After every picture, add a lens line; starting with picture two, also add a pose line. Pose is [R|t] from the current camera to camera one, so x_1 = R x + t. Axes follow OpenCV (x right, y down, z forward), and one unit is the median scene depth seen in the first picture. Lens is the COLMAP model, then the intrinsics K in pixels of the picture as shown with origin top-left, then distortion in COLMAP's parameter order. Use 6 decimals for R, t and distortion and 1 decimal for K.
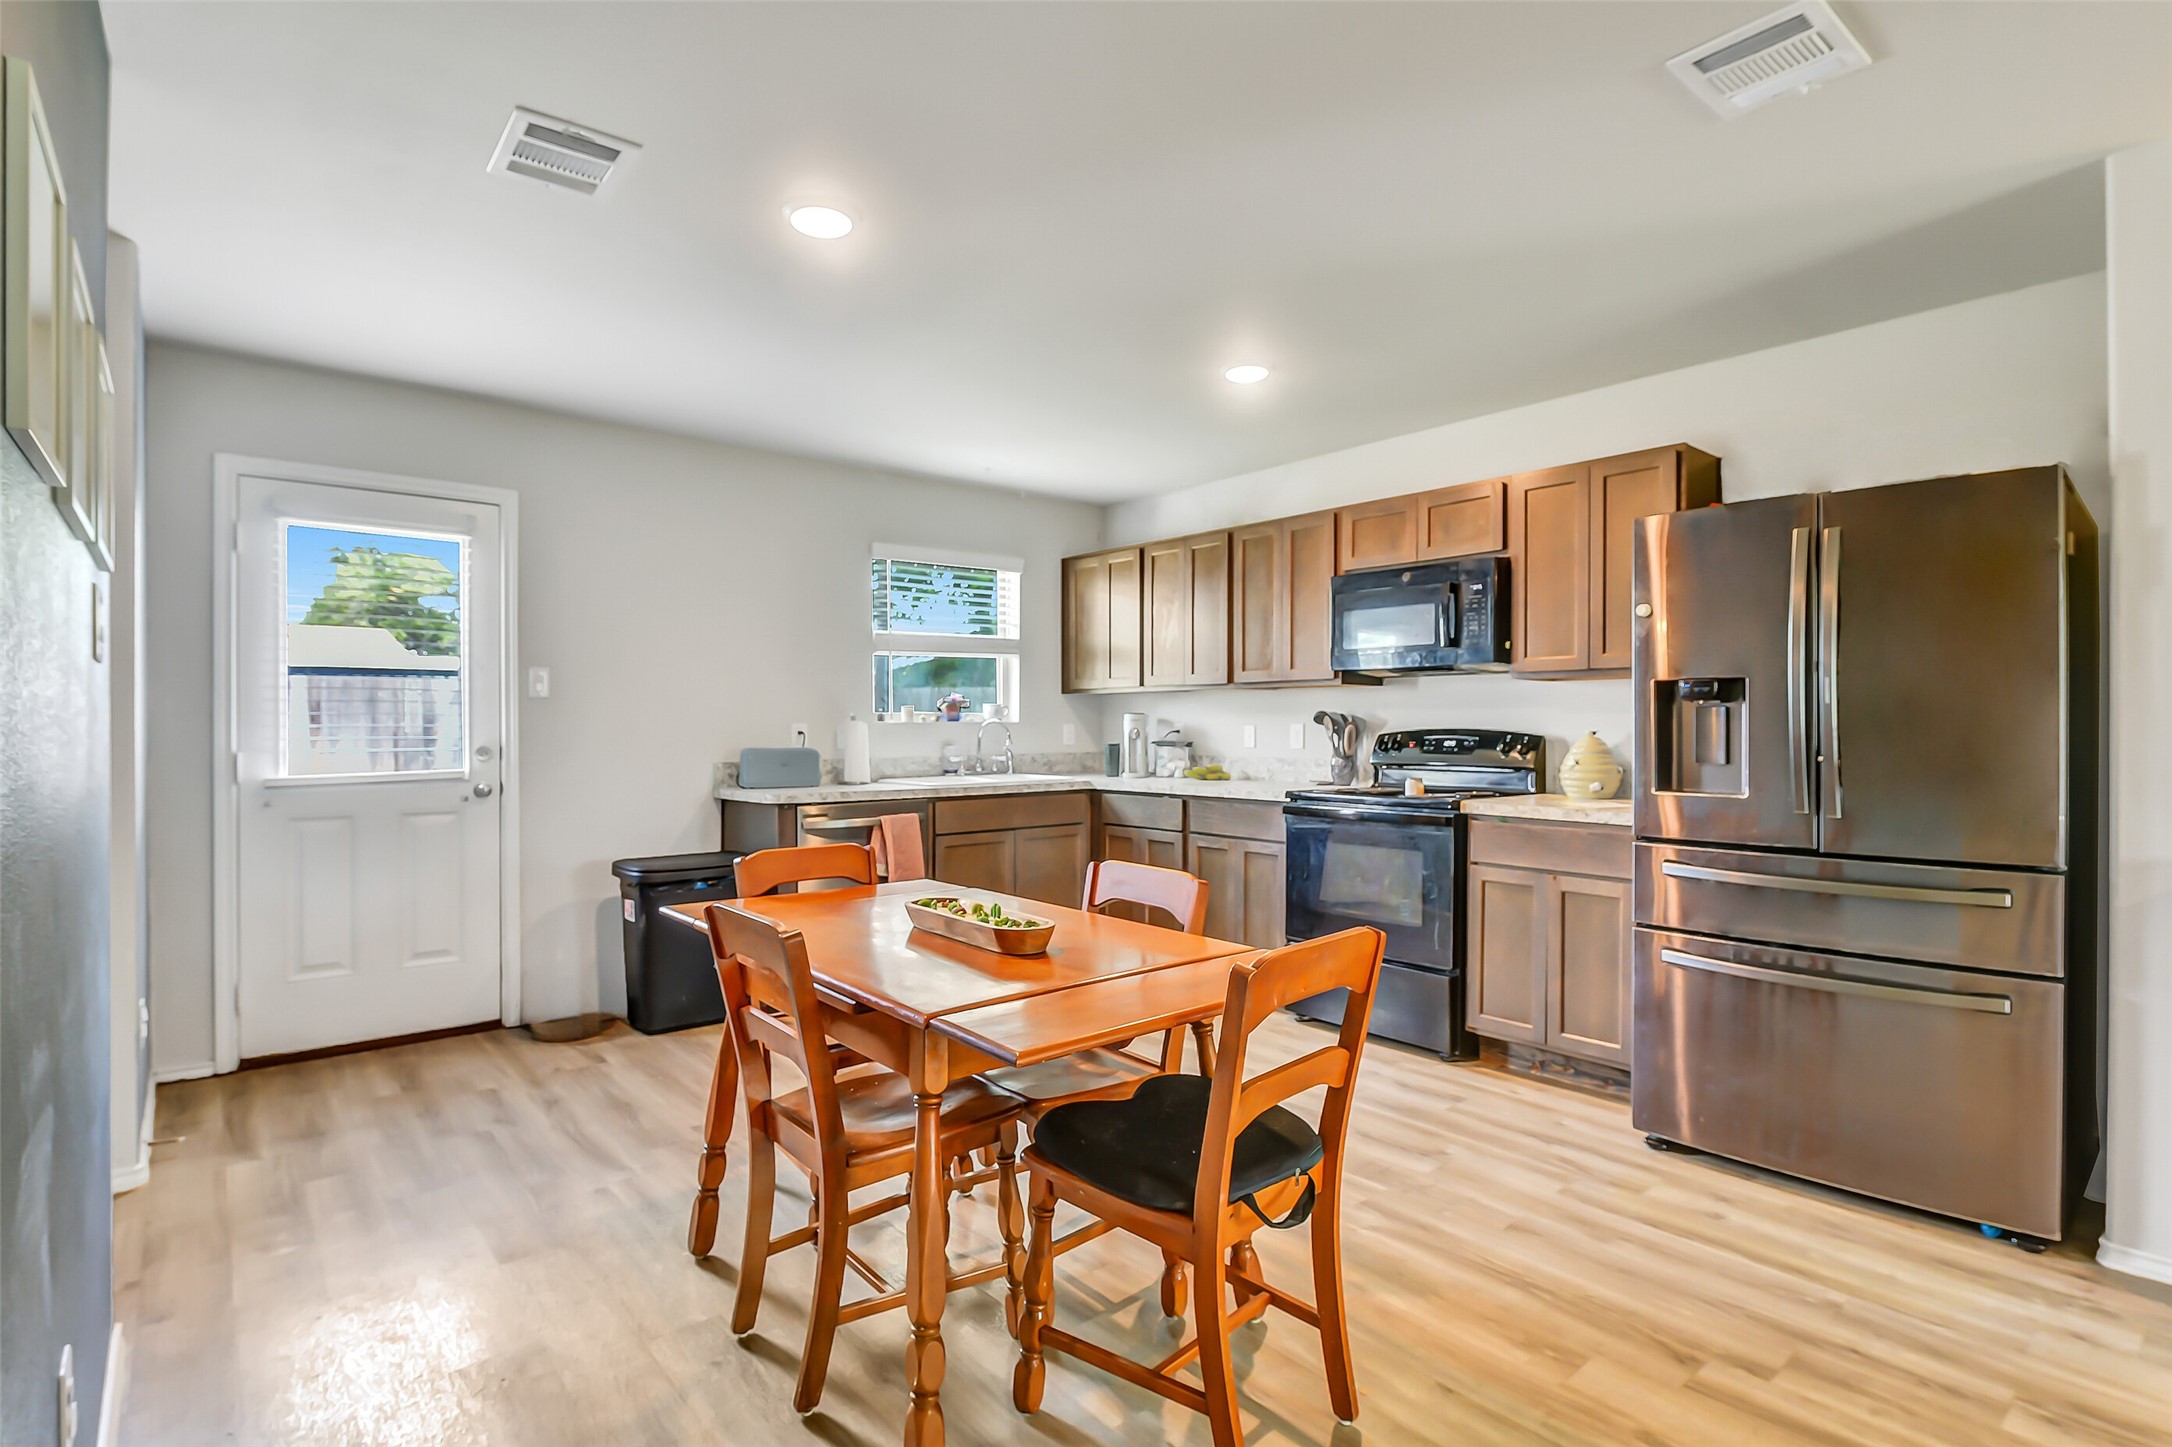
lens RADIAL K [[1071.8, 0, 1109.3], [0, 1071.8, 723.5], [0, 0, 1]] dist [-0.012636, -0.001361]
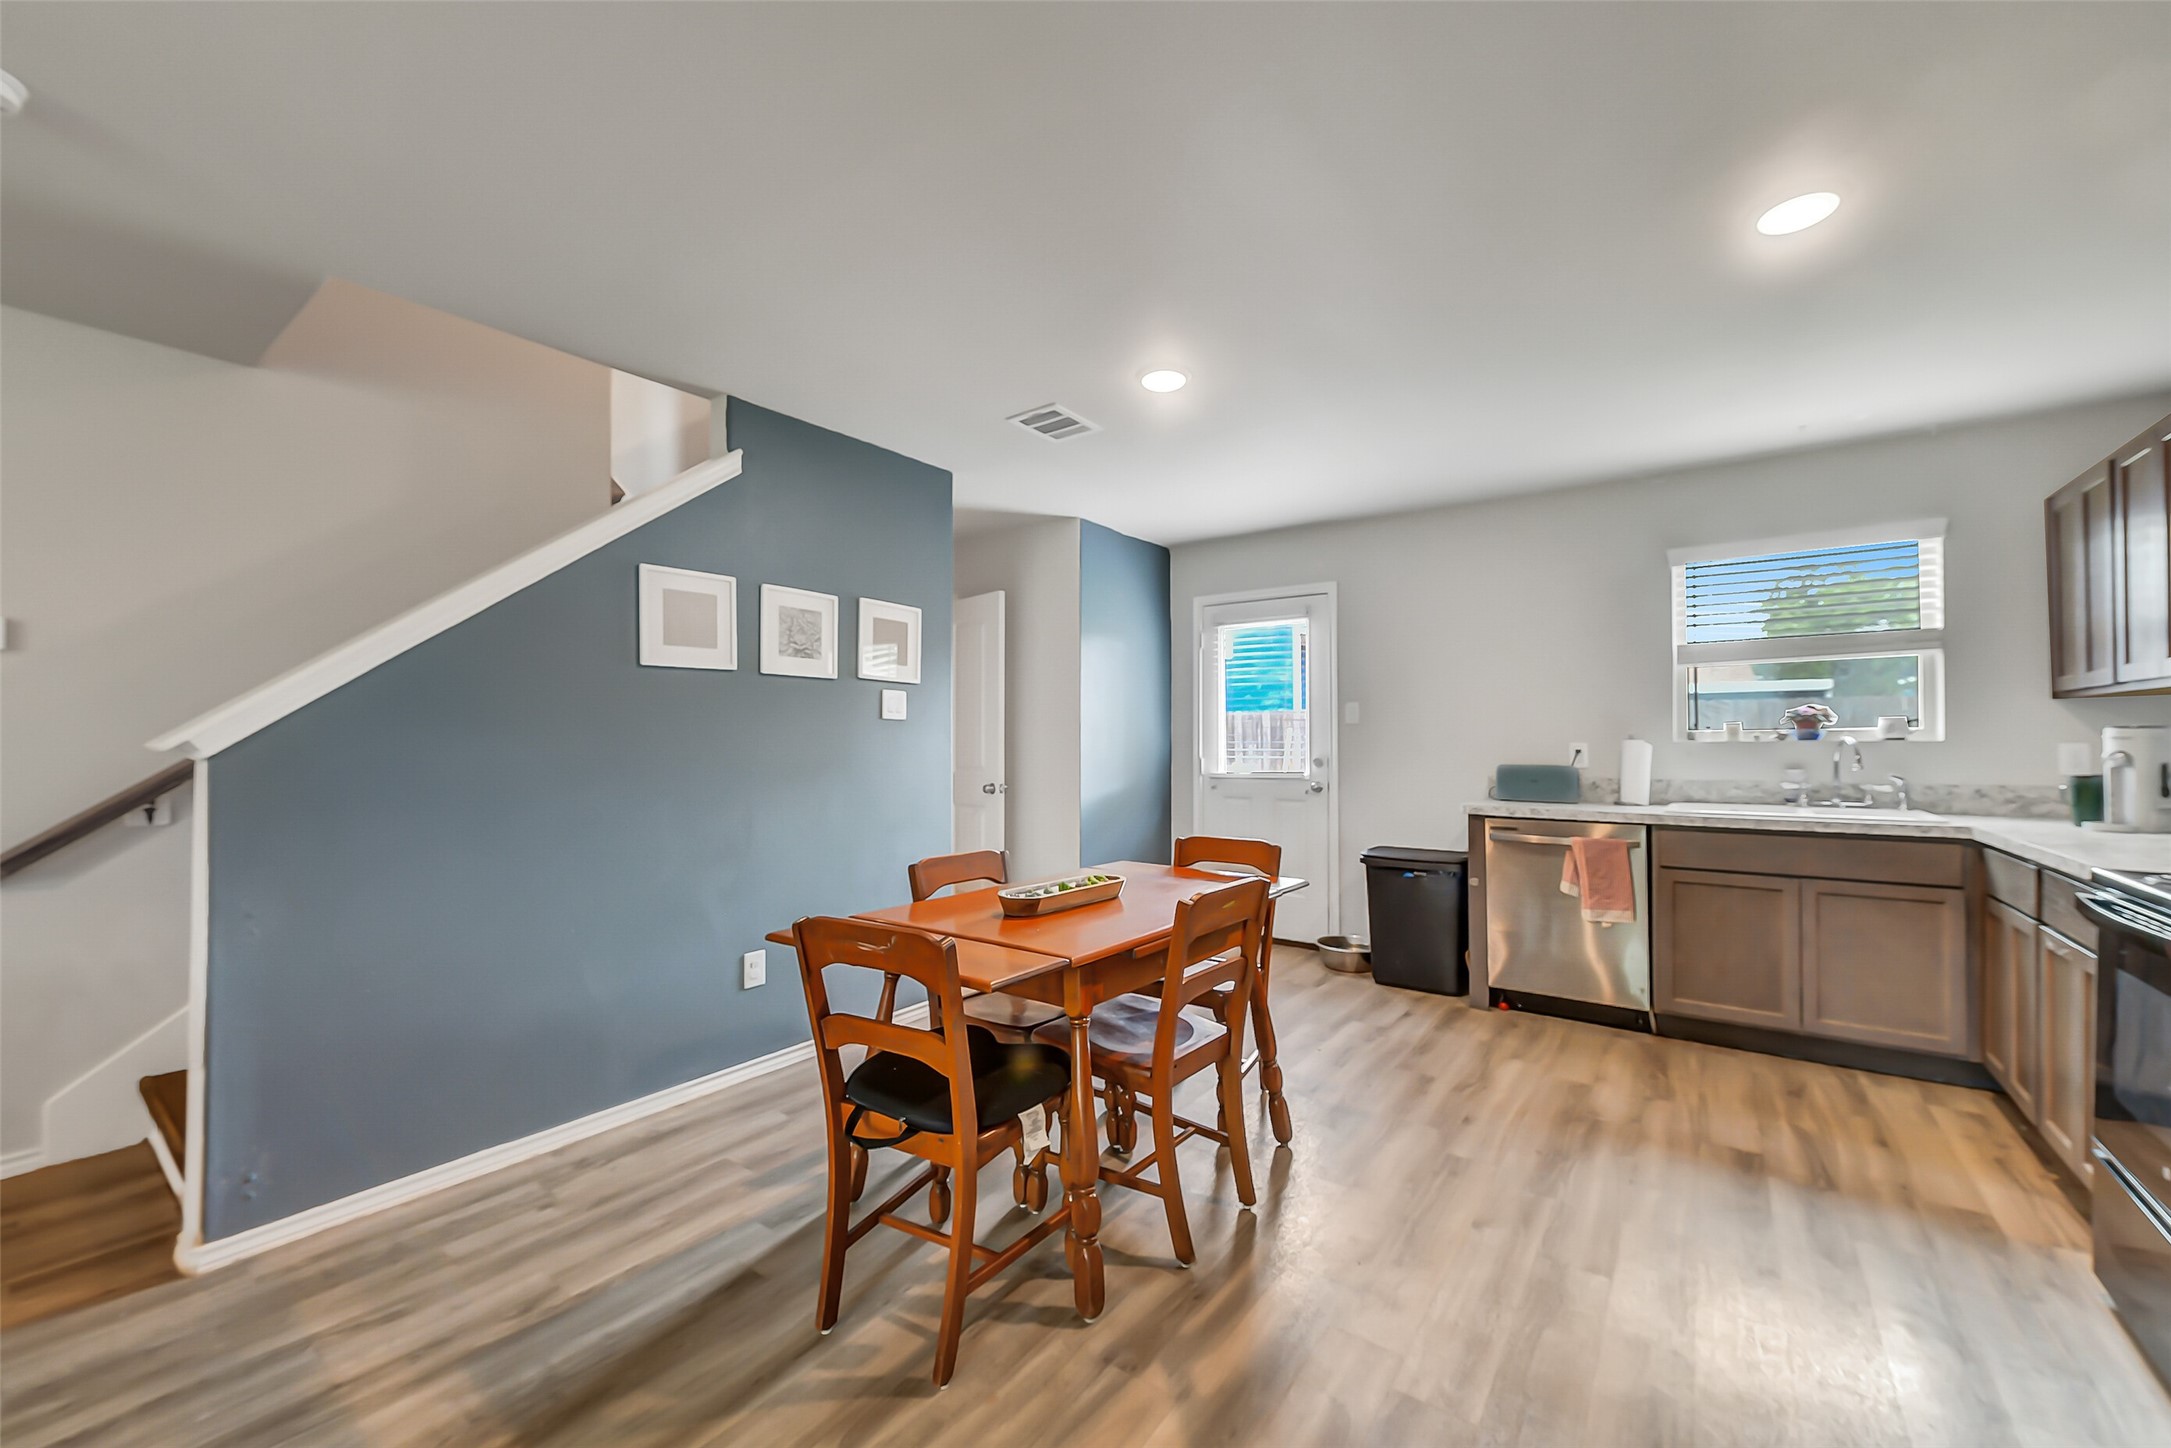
lens RADIAL K [[865.1, 0, 1070.5], [0, 865.1, 719.6], [0, 0, 1]] dist [-0.010709, -0.000138]
pose [[0.205227, -0.024325, -0.978412, 0.495812], [0.000373, 0.999693, -0.024776, -0.002110], [0.978714, 0.004720, 0.205173, 0.403058]]
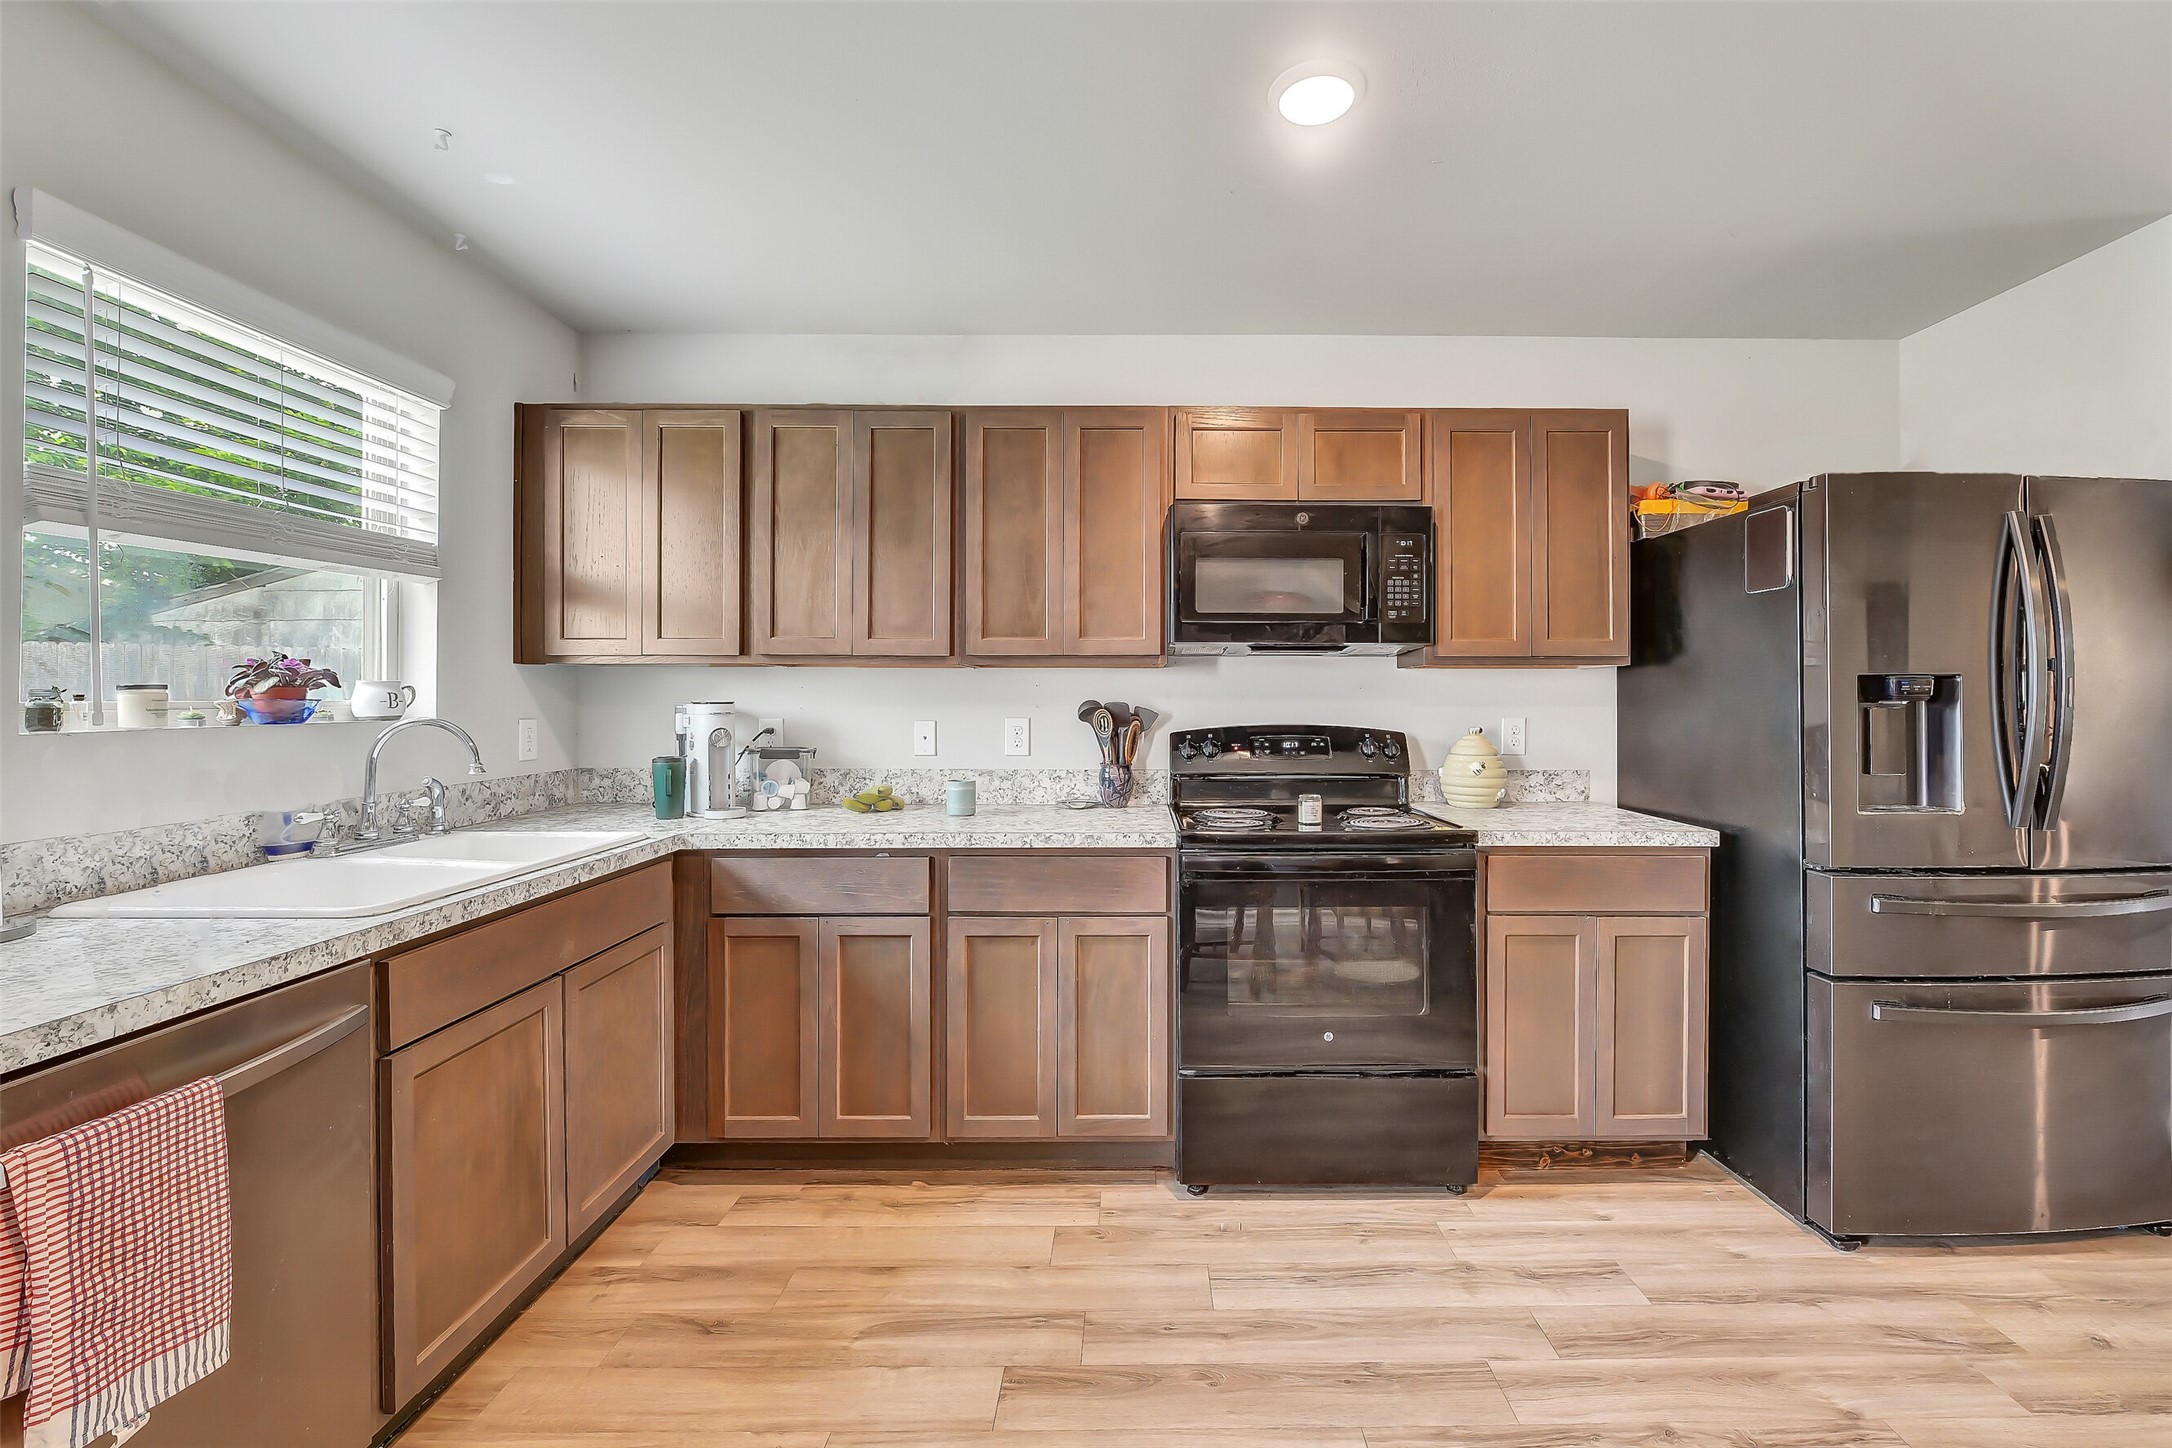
lens RADIAL K [[865.5, 0, 1155.7], [0, 865.5, 707.3], [0, 0, 1]] dist [-0.010709, -0.000138]
pose [[0.643900, -0.003641, 0.765101, -0.231398], [-0.000356, 0.999987, 0.005059, -0.012235], [-0.765109, -0.003530, 0.643891, 0.693987]]
